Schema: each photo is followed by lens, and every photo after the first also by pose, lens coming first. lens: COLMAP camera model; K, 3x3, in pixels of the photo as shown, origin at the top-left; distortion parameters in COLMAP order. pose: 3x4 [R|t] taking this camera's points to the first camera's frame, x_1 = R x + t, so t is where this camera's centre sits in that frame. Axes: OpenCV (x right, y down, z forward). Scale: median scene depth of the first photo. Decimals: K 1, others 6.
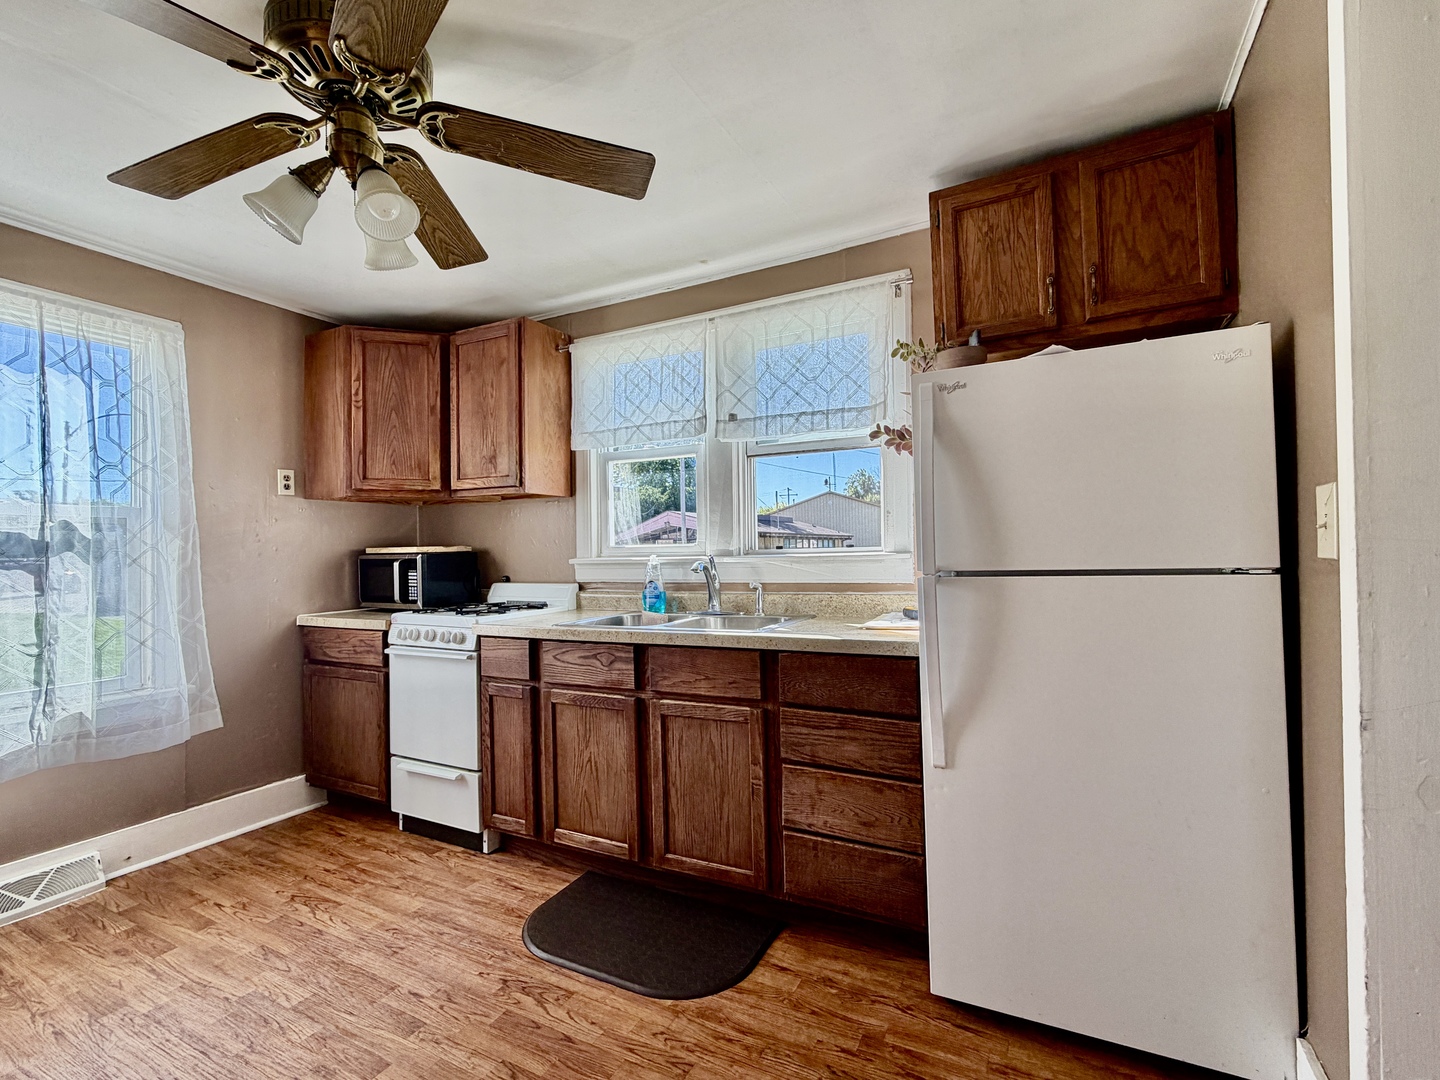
lens RADIAL K [[658.2, 0, 725.5], [0, 658.2, 537.8], [0, 0, 1]] dist [-0.003149, -0.000391]
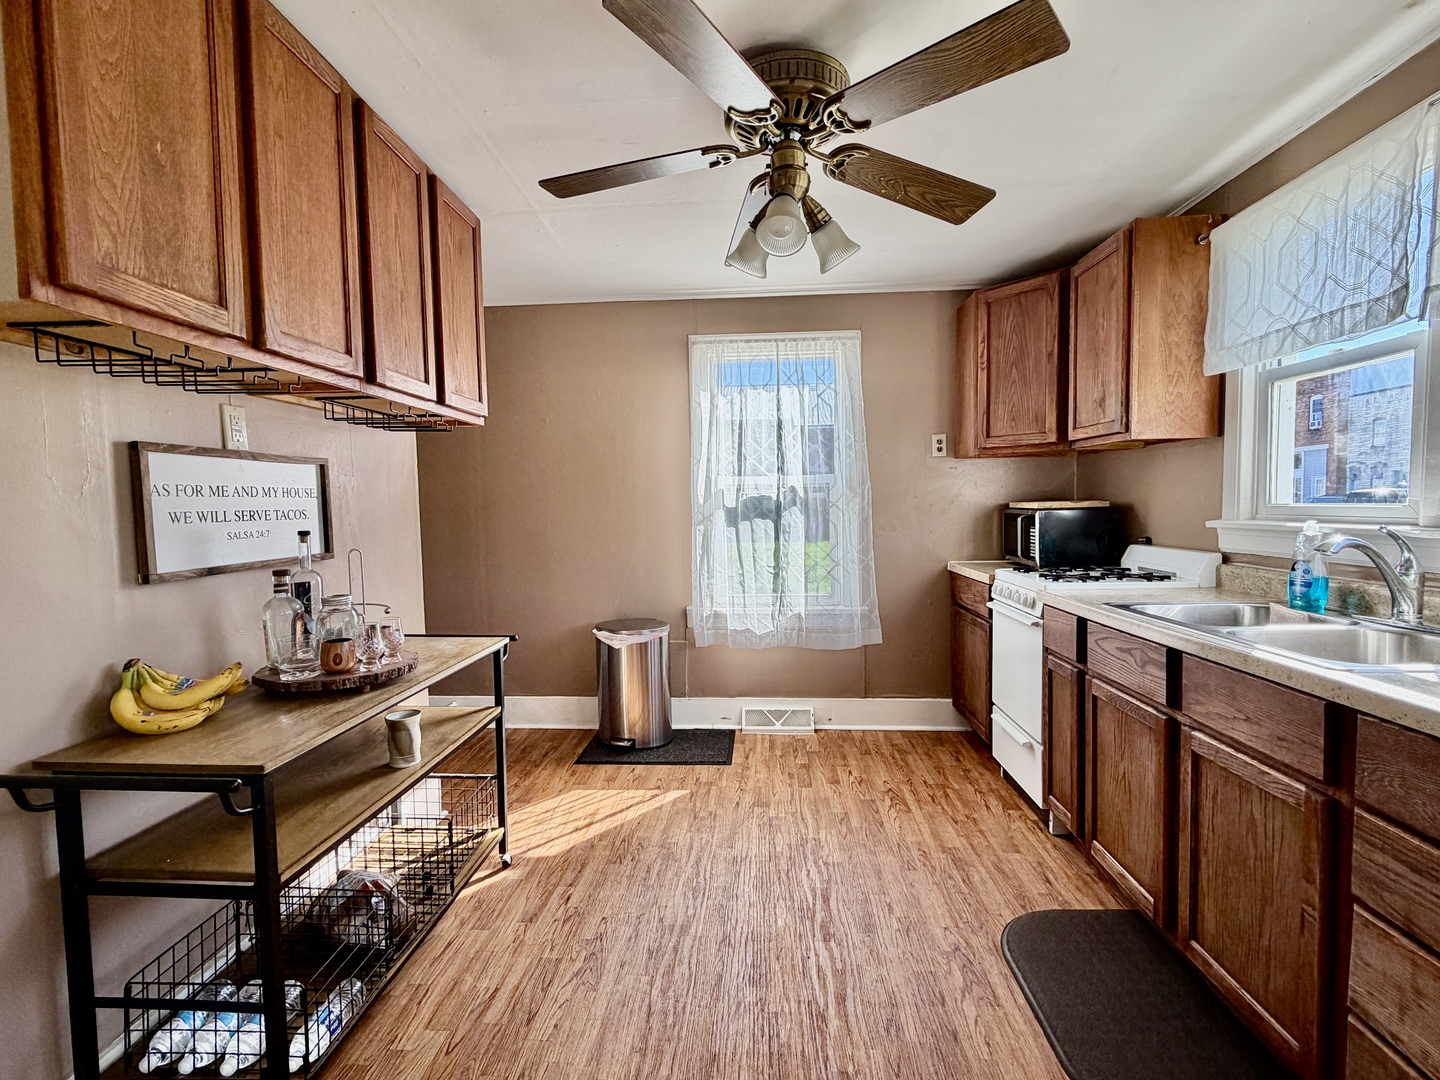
lens RADIAL K [[658.2, 0, 715.2], [0, 658.2, 538.3], [0, 0, 1]] dist [-0.003149, -0.000391]
pose [[0.392249, 0.059503, -0.917933, 0.287498], [0.027352, 0.996710, 0.076297, -0.025247], [0.919452, -0.055035, 0.389331, 0.218553]]
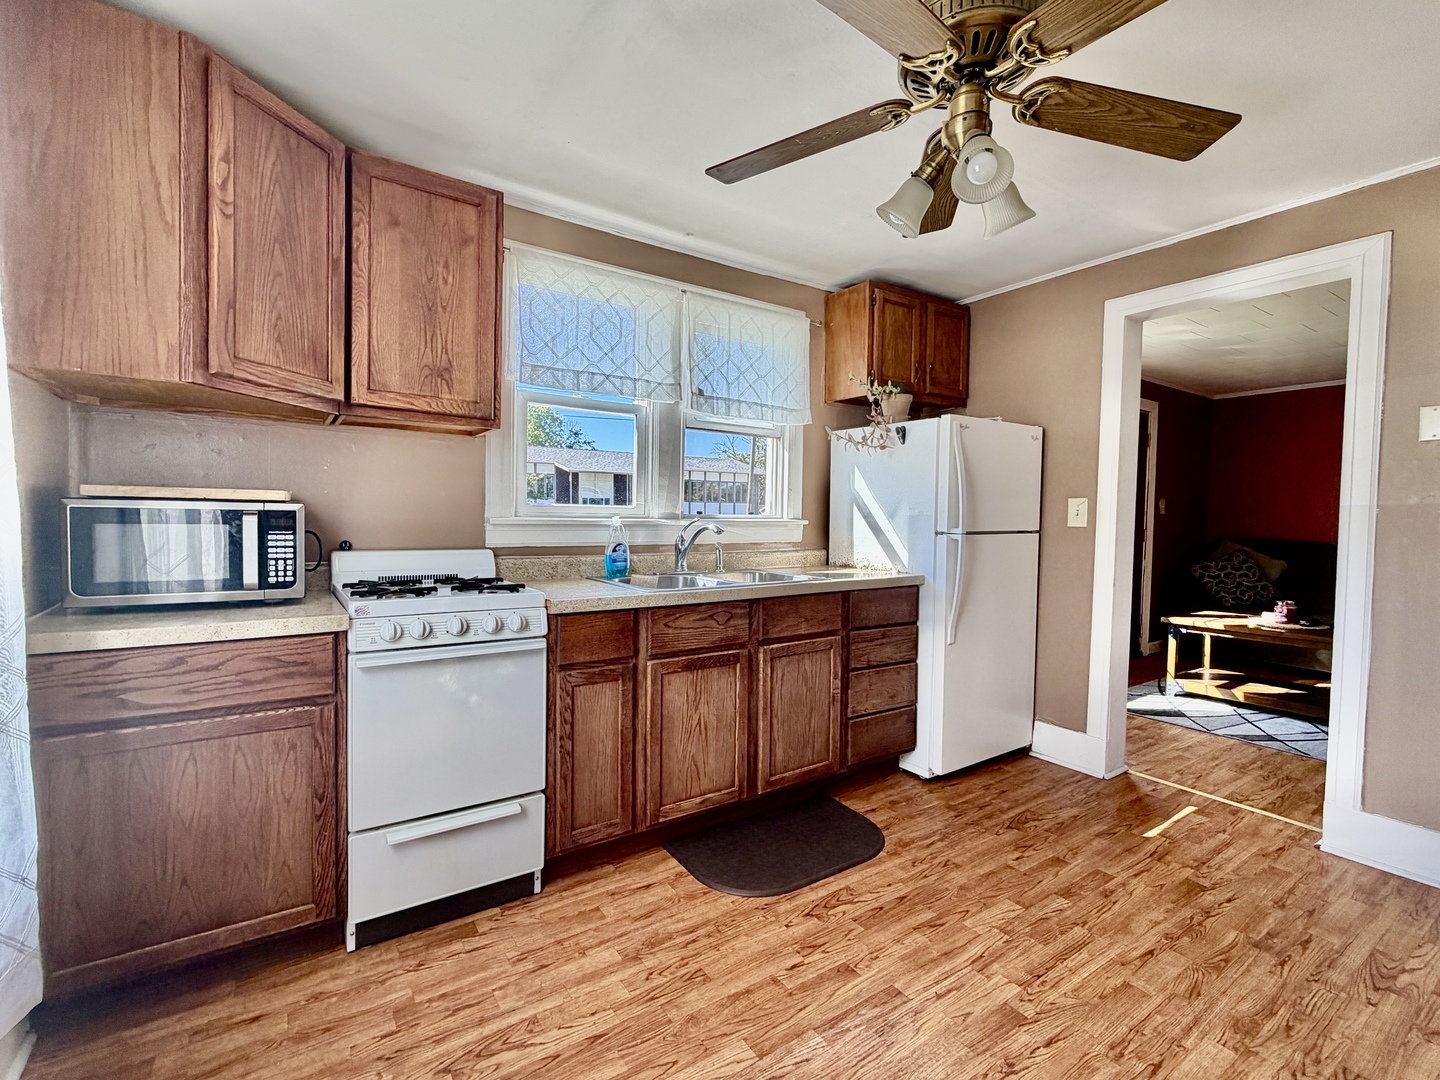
lens RADIAL K [[658.2, 0, 721.0], [0, 658.2, 535.1], [0, 0, 1]] dist [-0.003149, -0.000391]
pose [[0.472721, 0.000664, 0.881212, -0.960981], [-0.040457, 0.998962, 0.020950, 0.030390], [-0.880283, -0.045555, 0.472257, 0.464624]]
